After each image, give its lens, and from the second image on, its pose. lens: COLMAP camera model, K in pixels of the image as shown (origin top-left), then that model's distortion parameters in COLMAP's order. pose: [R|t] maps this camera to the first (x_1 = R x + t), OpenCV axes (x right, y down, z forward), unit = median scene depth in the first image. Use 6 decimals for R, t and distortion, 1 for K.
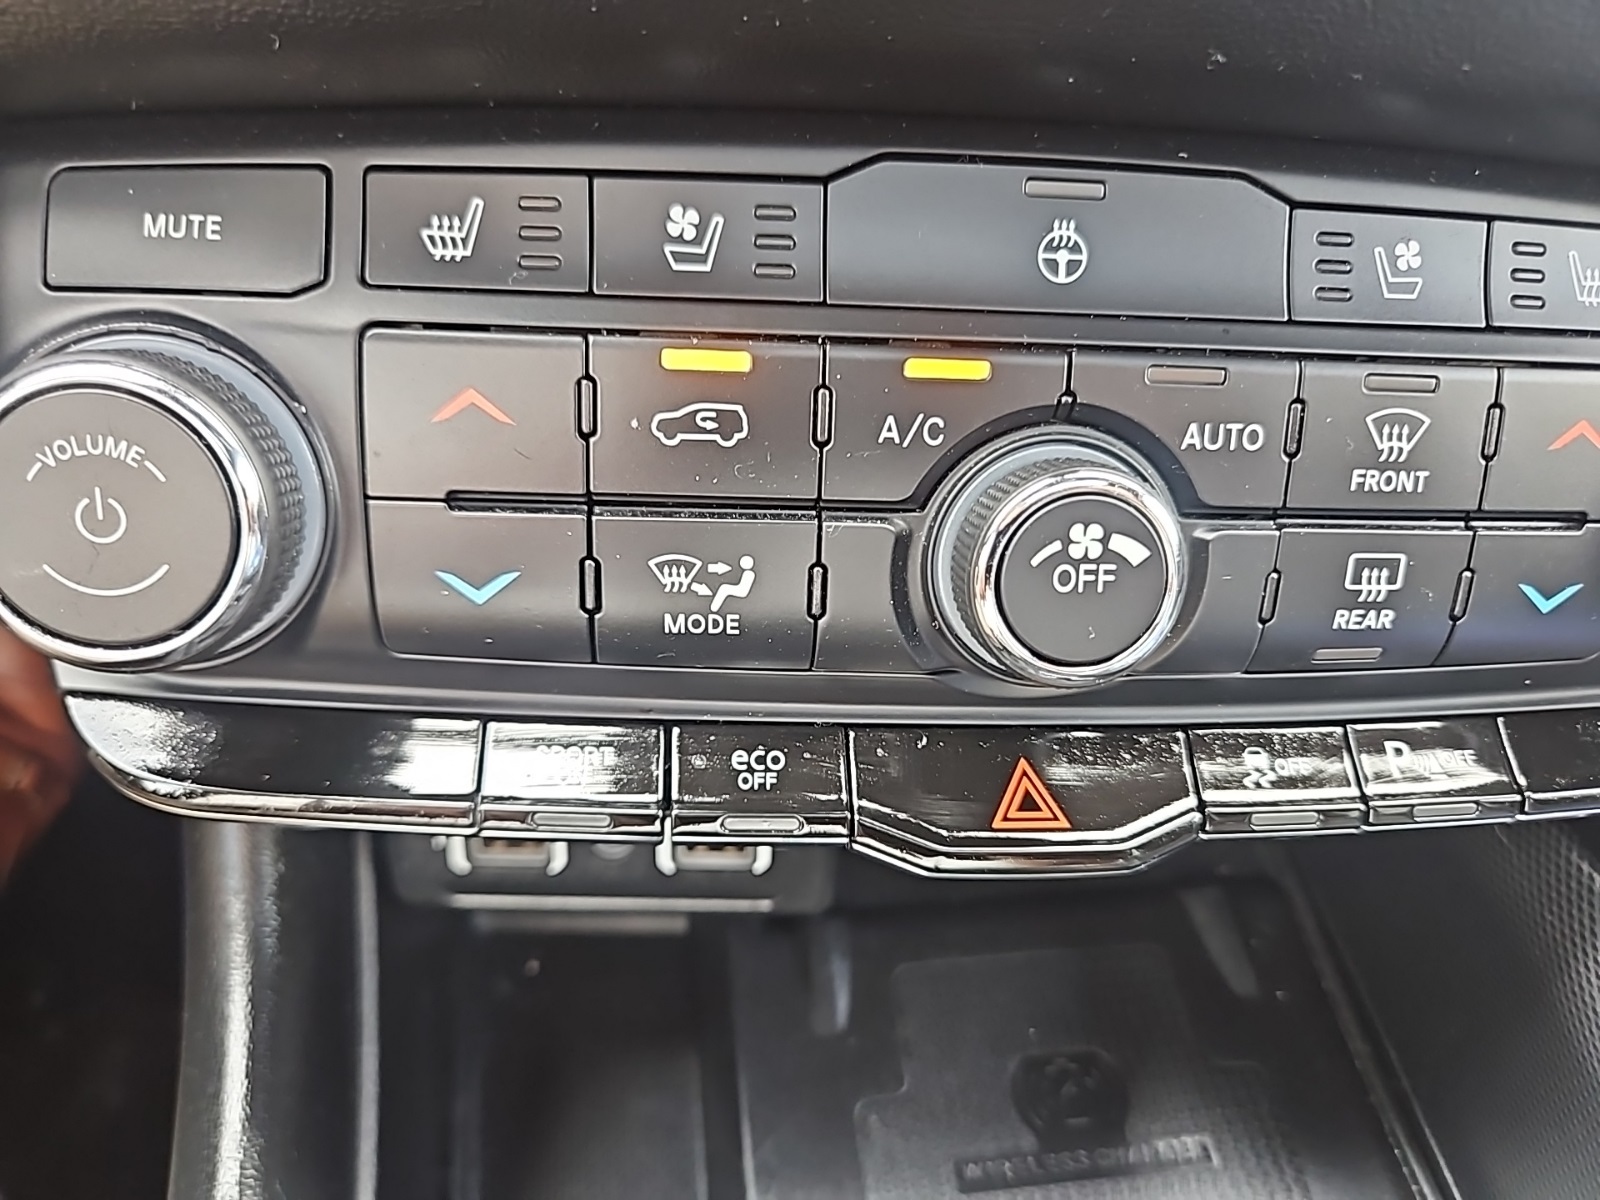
lens RADIAL K [[1063.1, 0, 806.9], [0, 1063.1, 652.9], [0, 0, 1]] dist [0.070830, -0.060952]
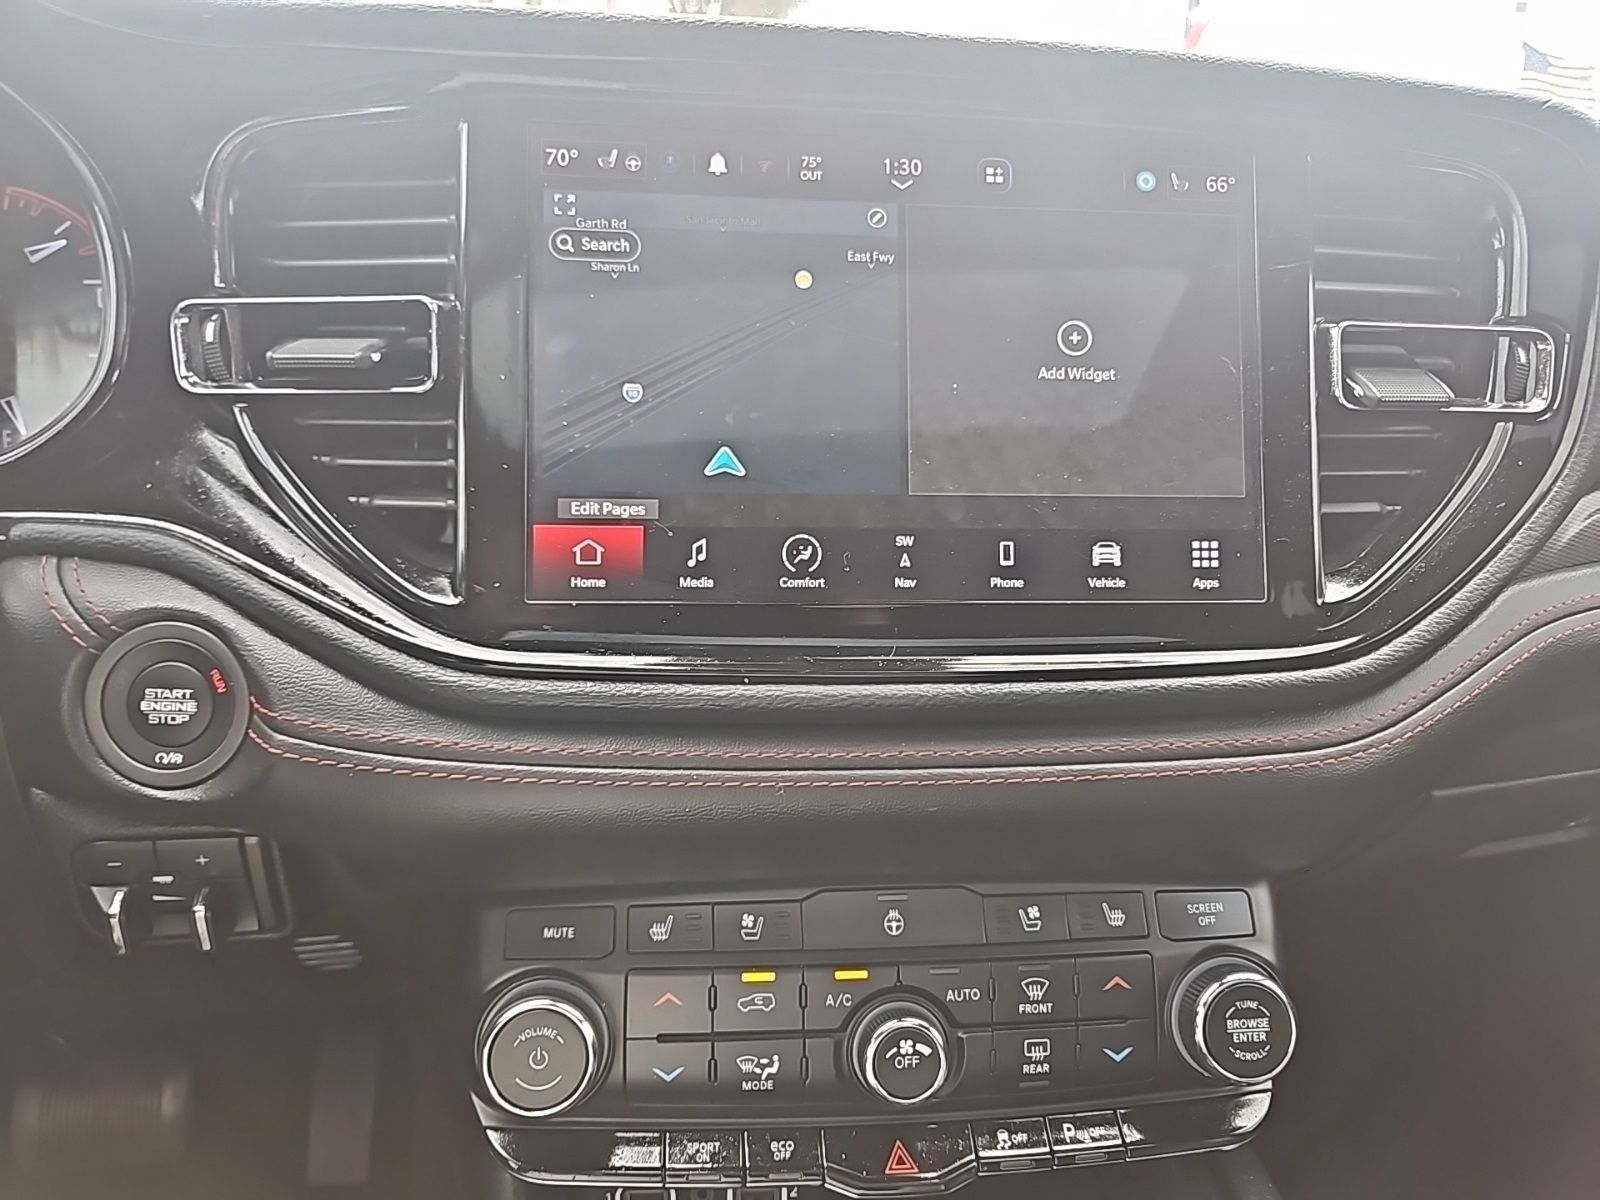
lens RADIAL K [[1063.1, 0, 806.9], [0, 1063.1, 652.9], [0, 0, 1]] dist [0.070830, -0.060952]
pose [[0.999113, -0.041711, 0.005760, 0.040868], [0.041408, 0.948496, -0.314071, -0.189455], [0.007636, 0.314031, 0.949382, -1.650993]]
